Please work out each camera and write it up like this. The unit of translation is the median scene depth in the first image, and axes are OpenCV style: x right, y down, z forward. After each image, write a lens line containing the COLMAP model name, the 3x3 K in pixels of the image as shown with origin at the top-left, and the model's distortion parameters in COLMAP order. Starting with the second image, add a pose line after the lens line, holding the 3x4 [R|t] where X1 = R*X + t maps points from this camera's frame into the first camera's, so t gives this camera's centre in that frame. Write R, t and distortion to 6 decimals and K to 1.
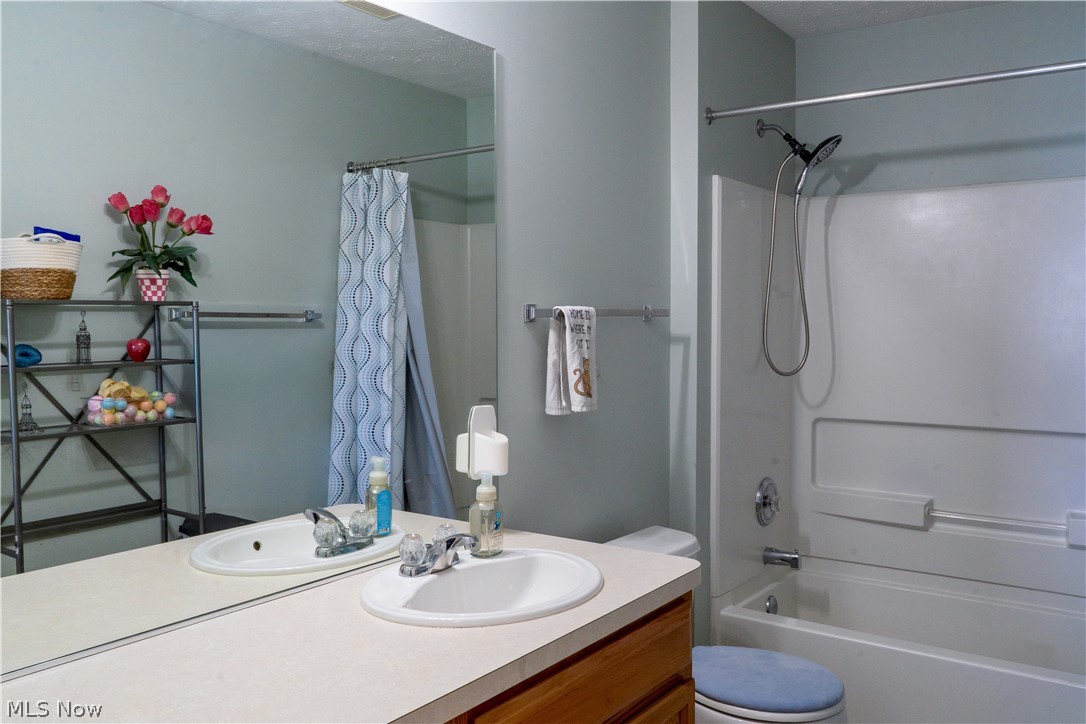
lens RADIAL K [[926.7, 0, 543.0], [0, 926.7, 362.0], [0, 0, 1]] dist [-0.006789, -0.003690]
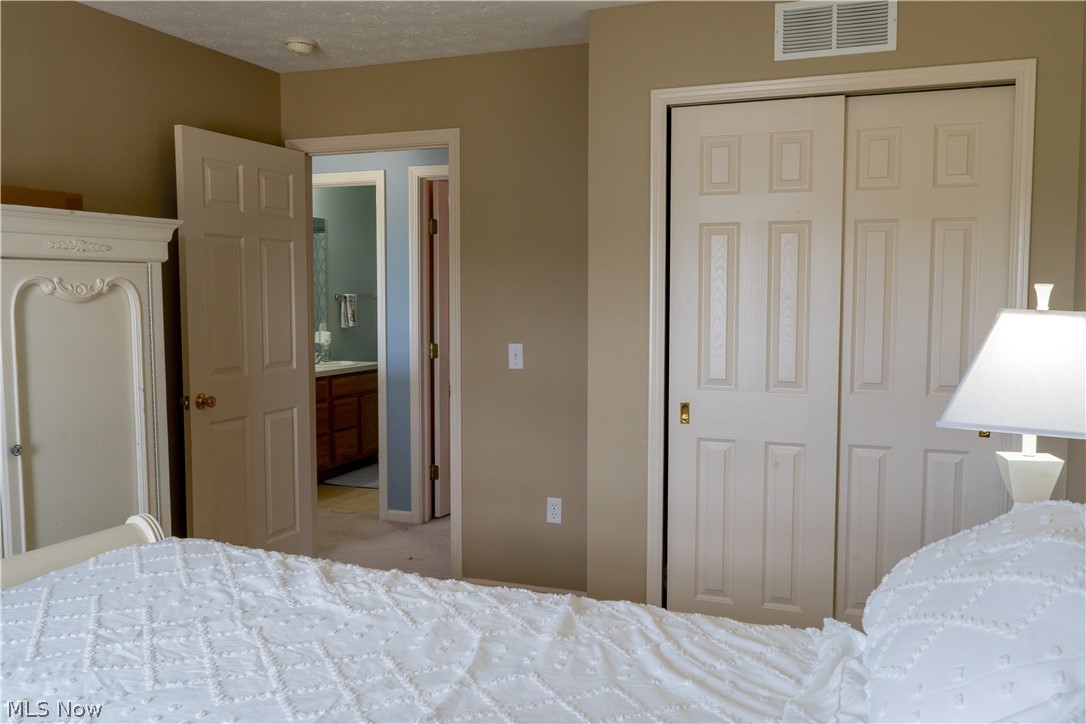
lens RADIAL K [[926.7, 0, 543.0], [0, 926.7, 362.0], [0, 0, 1]] dist [-0.006789, -0.003690]
pose [[0.972904, -0.015796, 0.230671, -0.061223], [0.008914, 0.999484, 0.030849, 0.085216], [-0.231039, -0.027957, 0.972543, -2.383136]]
